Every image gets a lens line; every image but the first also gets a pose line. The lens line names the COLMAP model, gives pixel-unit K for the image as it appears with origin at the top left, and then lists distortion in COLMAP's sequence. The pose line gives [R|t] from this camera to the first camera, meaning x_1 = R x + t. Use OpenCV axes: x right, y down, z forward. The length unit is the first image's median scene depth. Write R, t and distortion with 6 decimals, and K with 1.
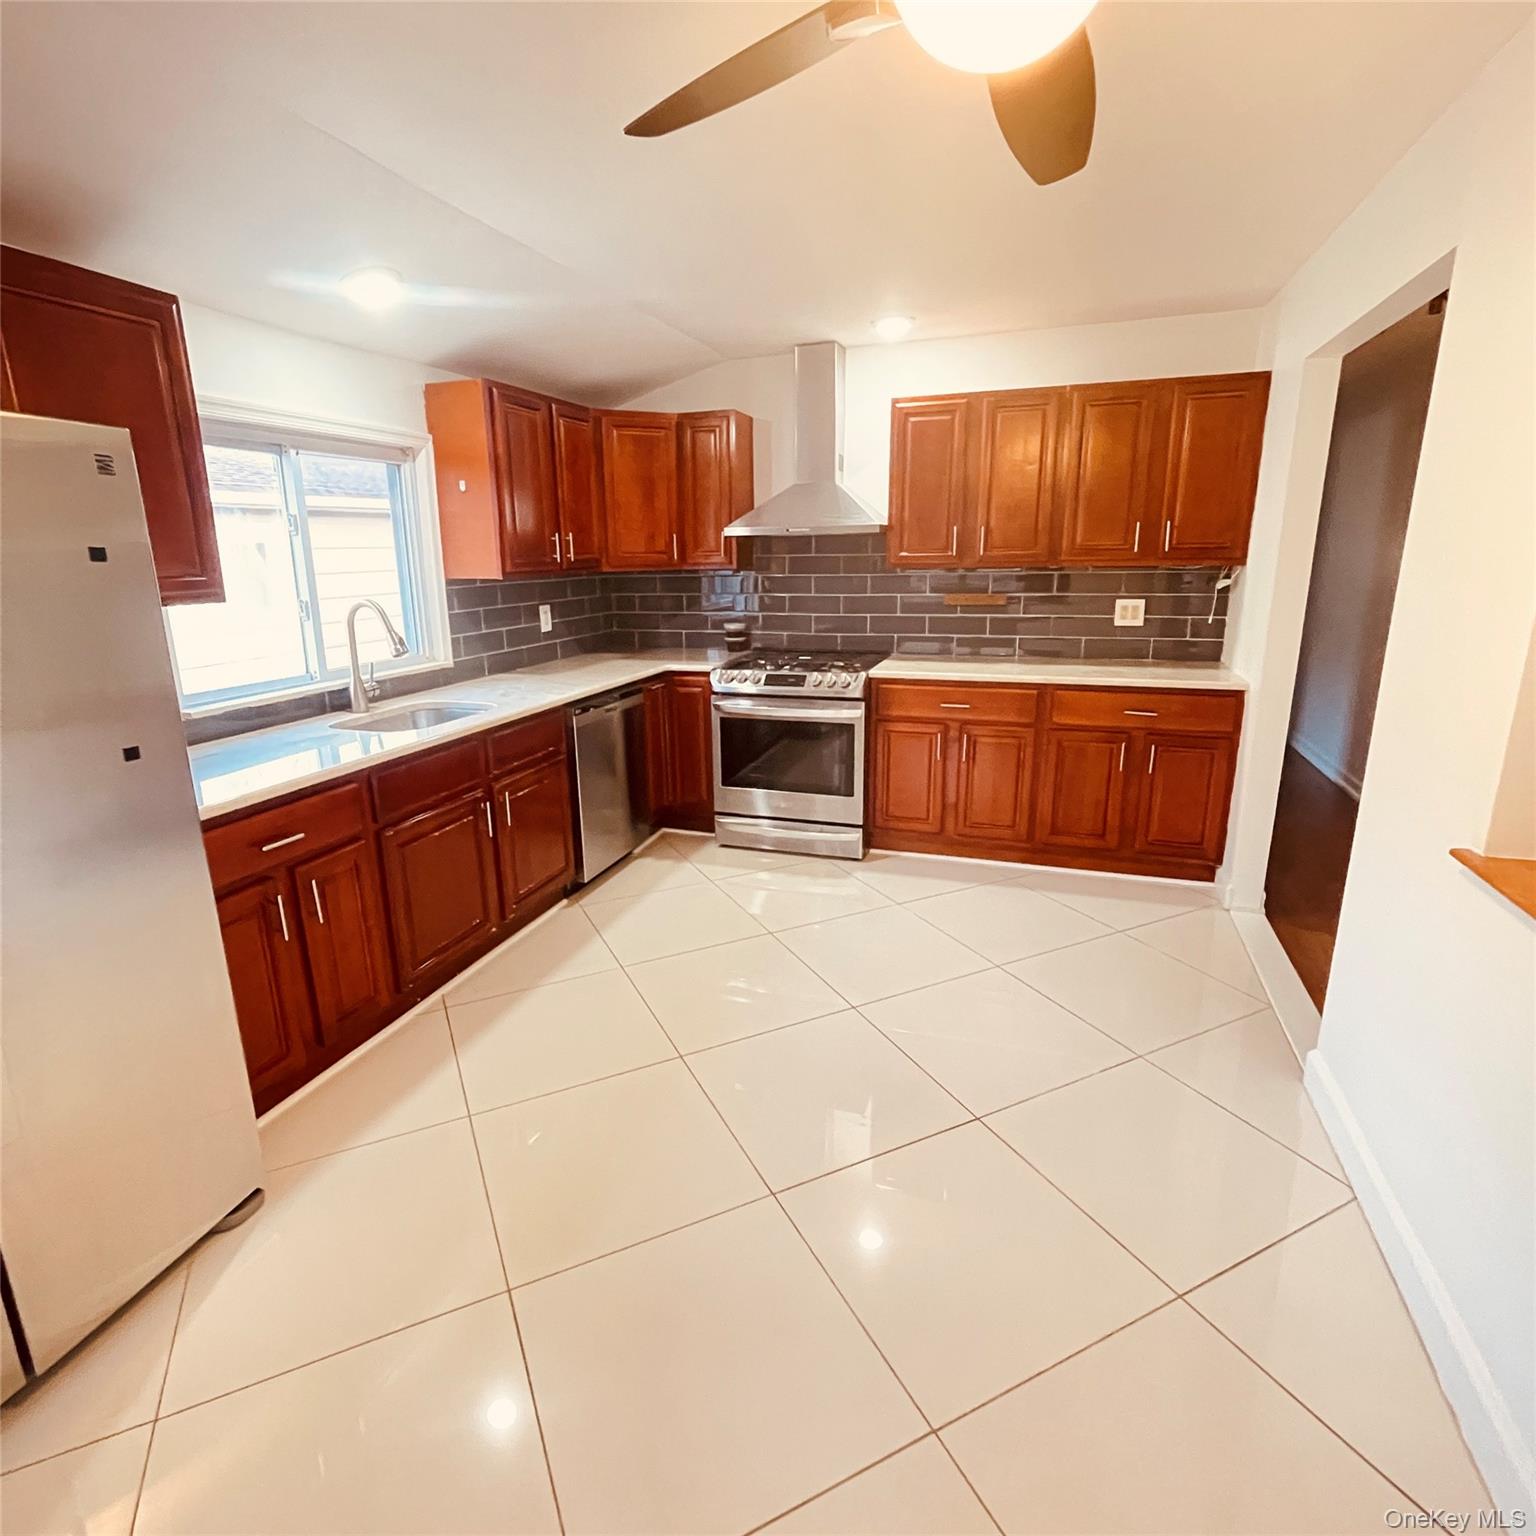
lens RADIAL K [[835.0, 0, 755.4], [0, 835.0, 765.8], [0, 0, 1]] dist [-0.002877, 0.003077]
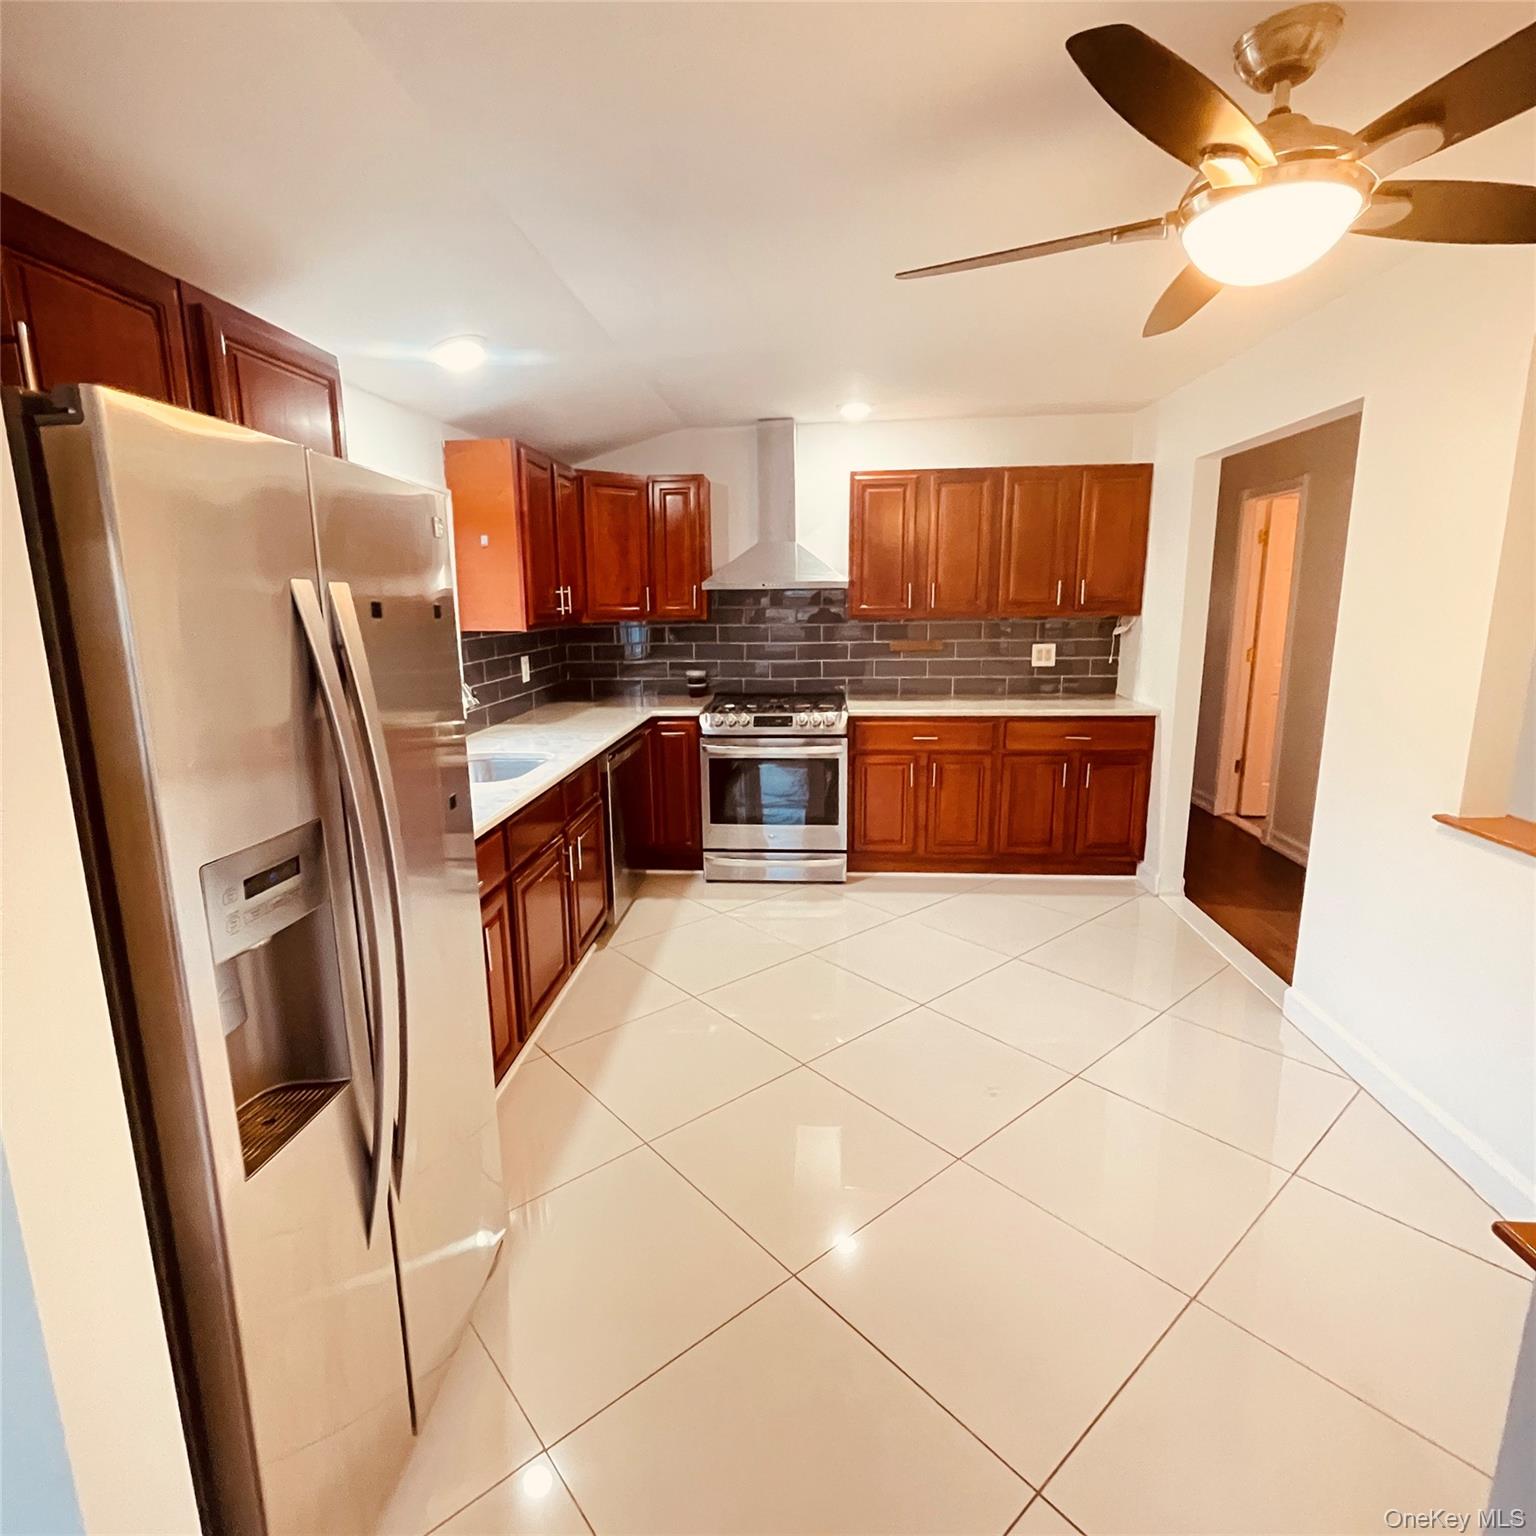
lens RADIAL K [[835.0, 0, 759.8], [0, 835.0, 761.1], [0, 0, 1]] dist [-0.002877, 0.003077]
pose [[0.967063, -0.046269, 0.250297, -0.258691], [0.061410, 0.996703, -0.053023, 0.005319], [-0.247018, 0.066647, 0.966716, -0.040848]]
